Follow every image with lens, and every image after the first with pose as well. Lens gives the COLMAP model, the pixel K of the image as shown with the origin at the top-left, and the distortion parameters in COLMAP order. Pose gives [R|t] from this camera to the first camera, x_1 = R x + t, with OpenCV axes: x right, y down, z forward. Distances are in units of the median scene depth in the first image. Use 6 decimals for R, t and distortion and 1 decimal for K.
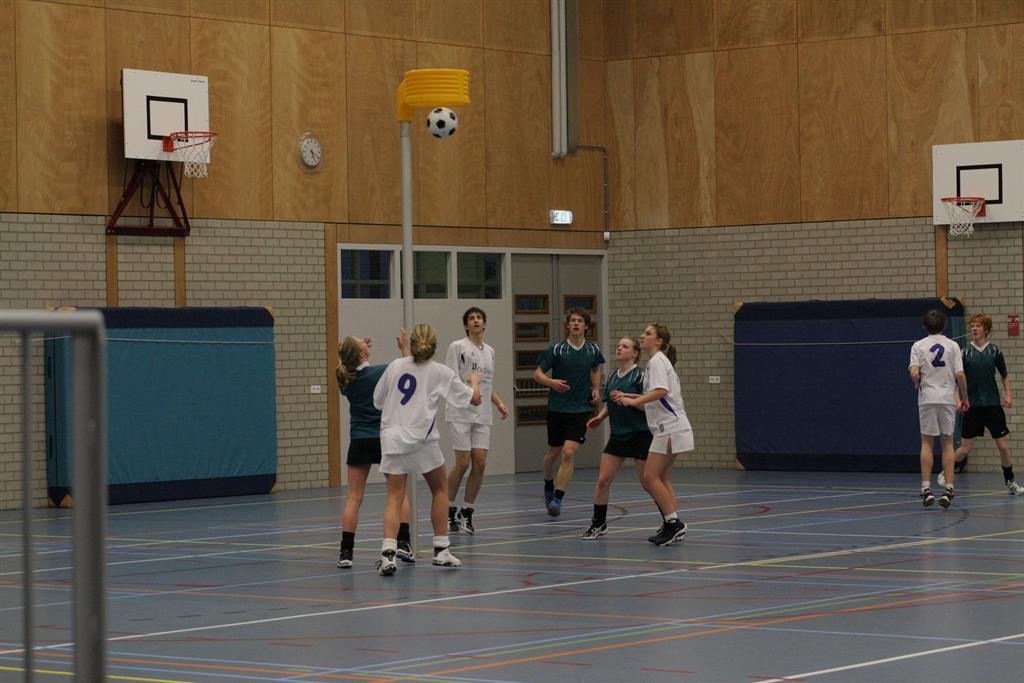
lens RADIAL K [[2993.8, 0, 512.0], [0, 2993.8, 340.9], [0, 0, 1]] dist [-0.013660, 0.000000]
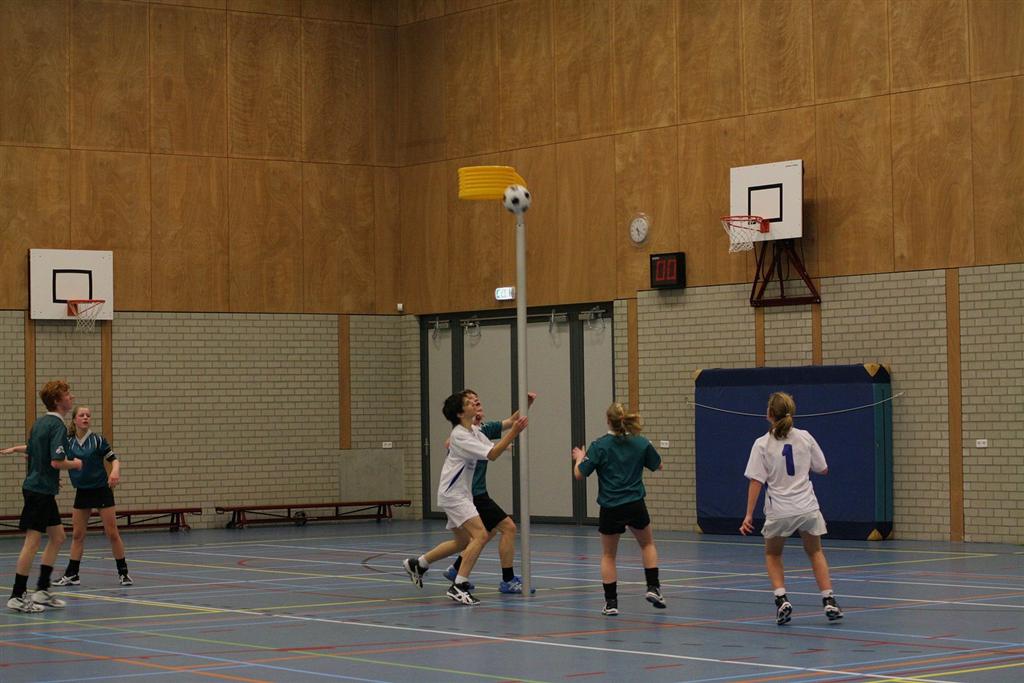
lens RADIAL K [[2523.8, 0, 518.2], [0, 2523.8, 344.8], [0, 0, 1]] dist [-0.205285, 0.000000]
pose [[-0.313067, 0.006417, -0.949709, 0.825910], [0.032058, 0.999479, -0.003815, -0.019302], [0.949190, -0.031640, -0.313110, 1.200011]]
